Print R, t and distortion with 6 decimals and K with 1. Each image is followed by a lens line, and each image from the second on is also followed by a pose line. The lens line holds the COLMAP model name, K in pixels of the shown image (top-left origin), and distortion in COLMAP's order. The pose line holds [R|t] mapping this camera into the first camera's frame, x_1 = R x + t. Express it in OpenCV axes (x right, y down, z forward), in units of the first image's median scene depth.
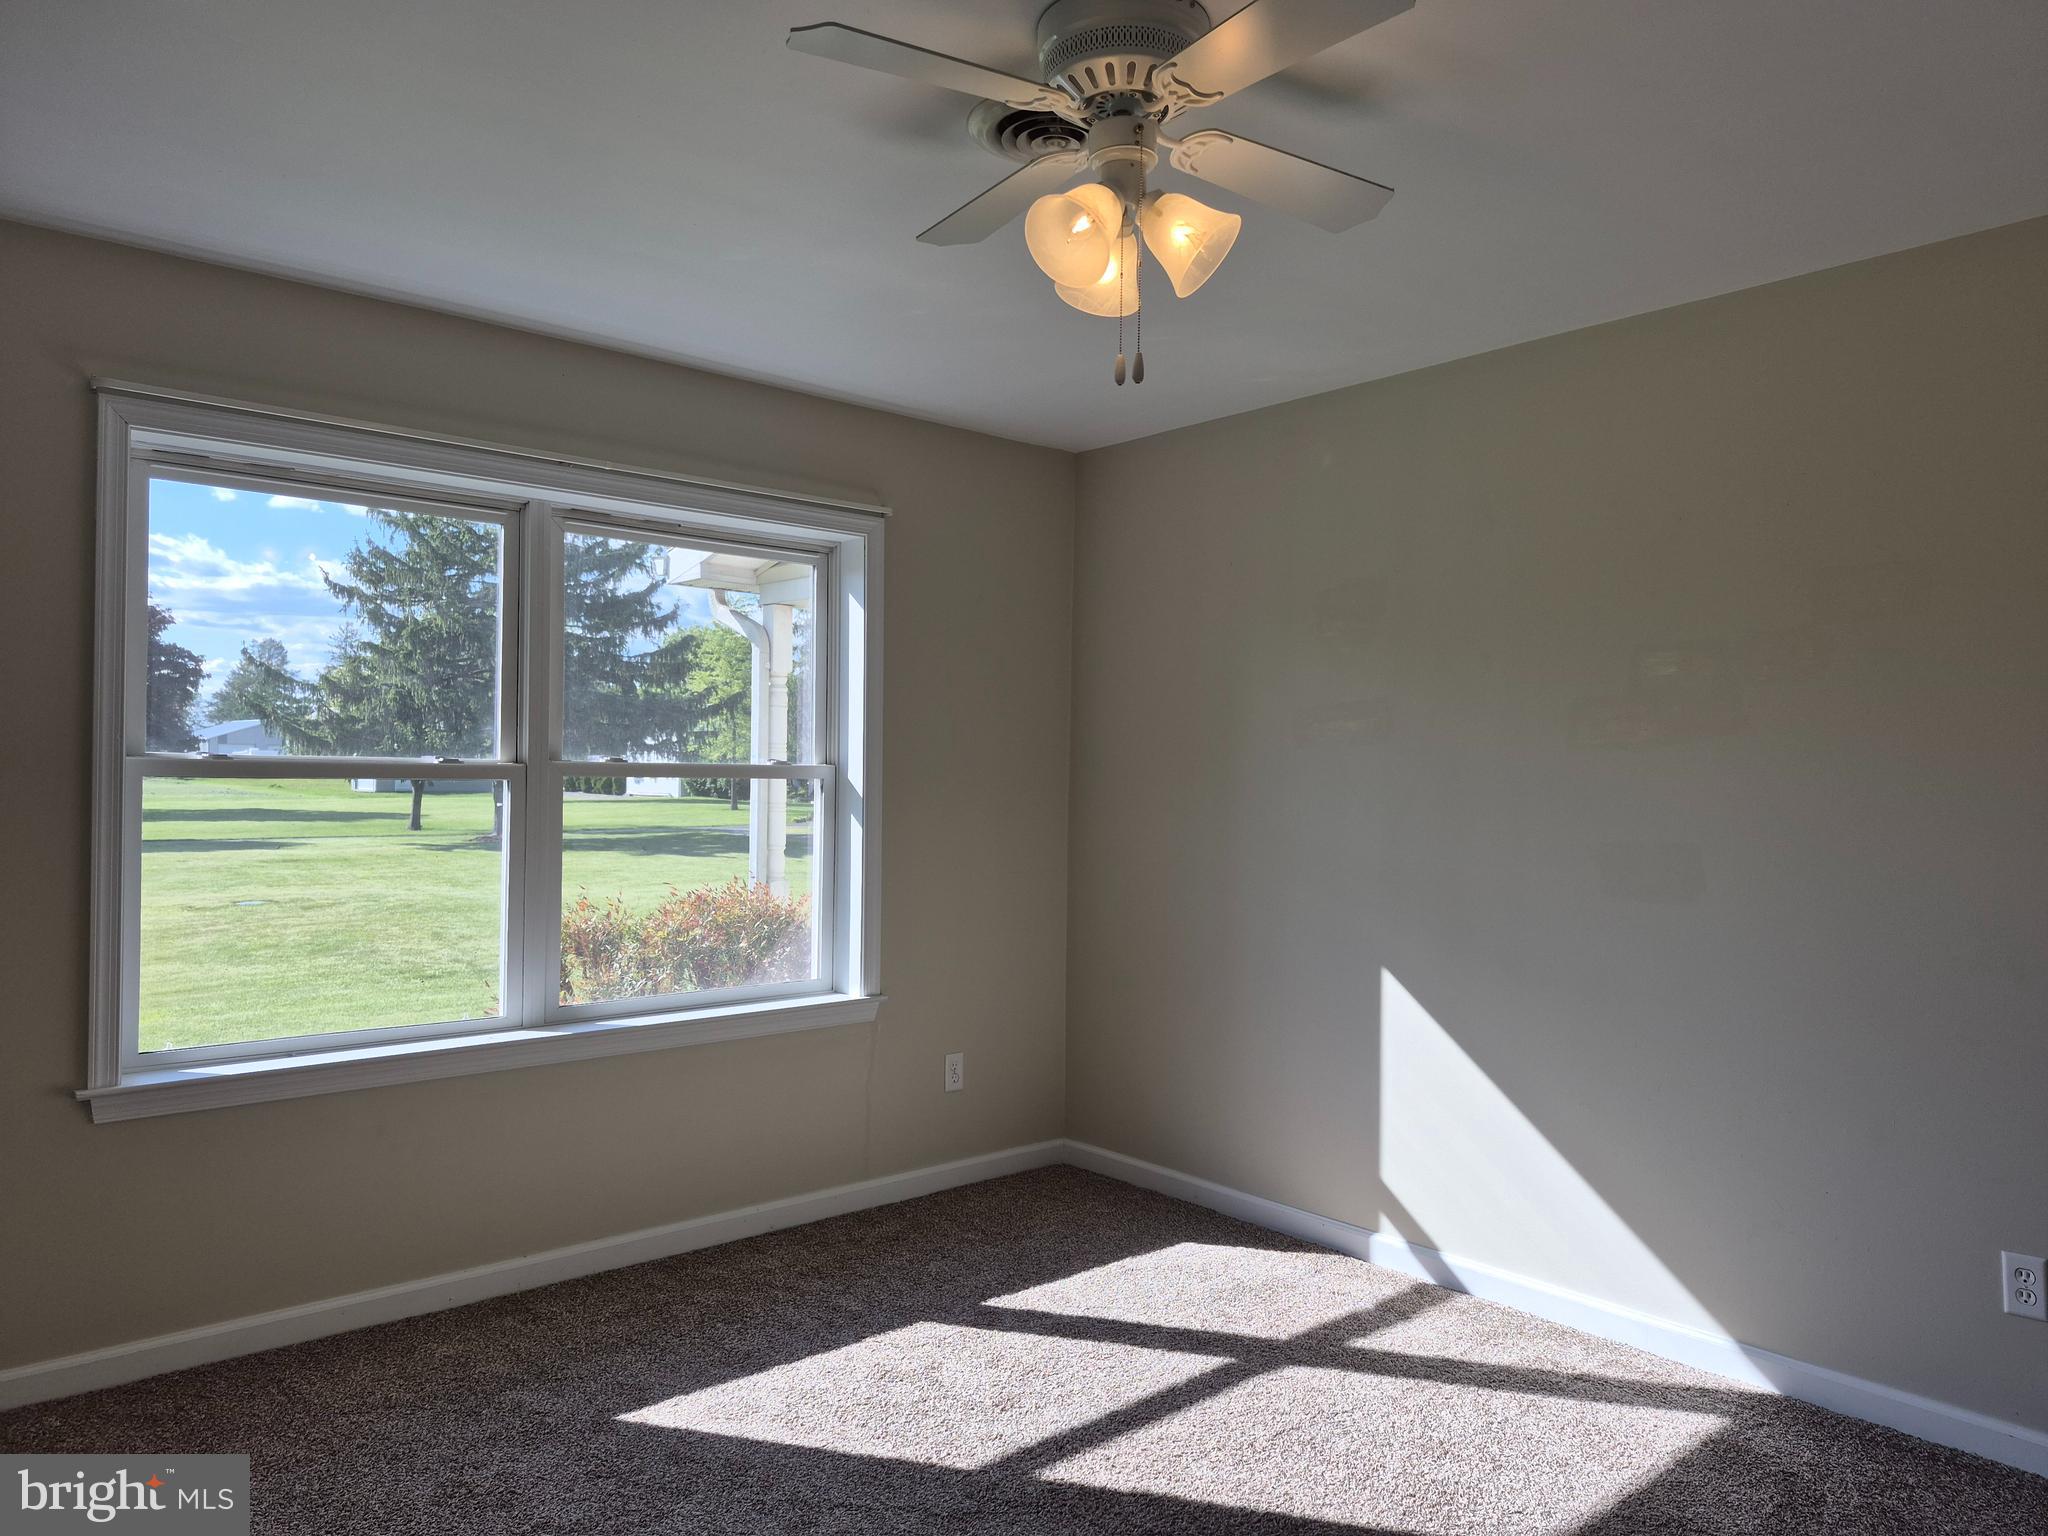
lens RADIAL K [[1422.8, 0, 1037.6], [0, 1422.8, 760.2], [0, 0, 1]] dist [0.077571, -0.073533]
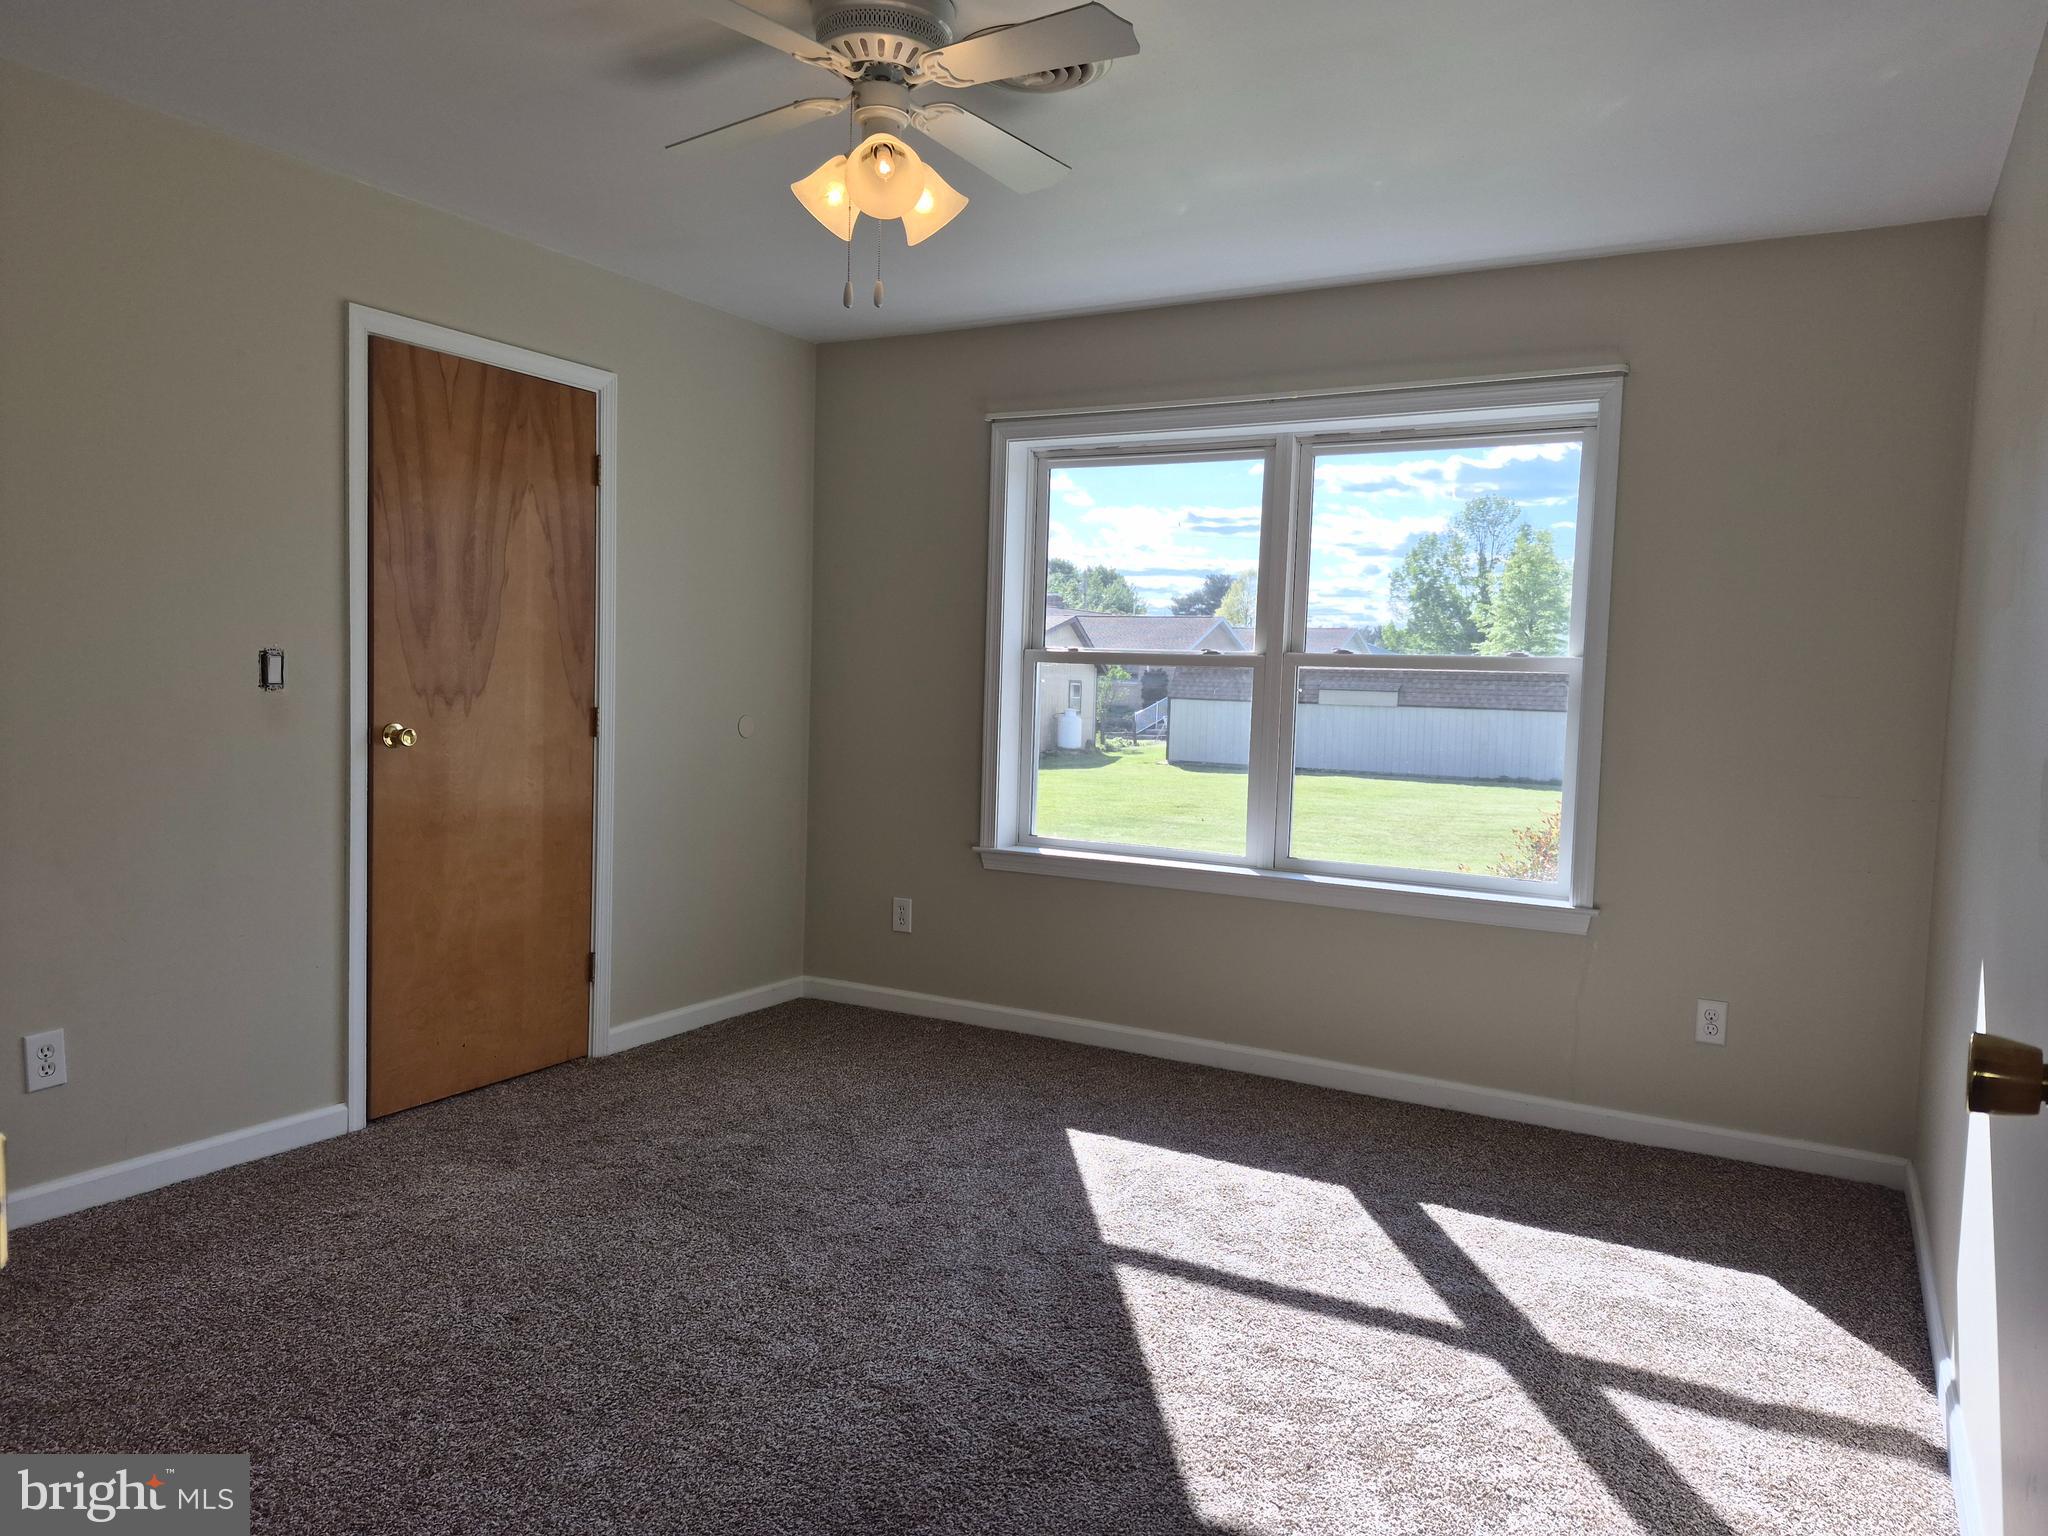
lens RADIAL K [[1422.8, 0, 1022.0], [0, 1422.8, 780.3], [0, 0, 1]] dist [0.077571, -0.073533]
pose [[0.348430, 0.076123, -0.934239, 0.788295], [-0.017327, 0.997050, 0.074779, 0.024104], [0.937175, -0.009868, 0.348721, 0.423946]]
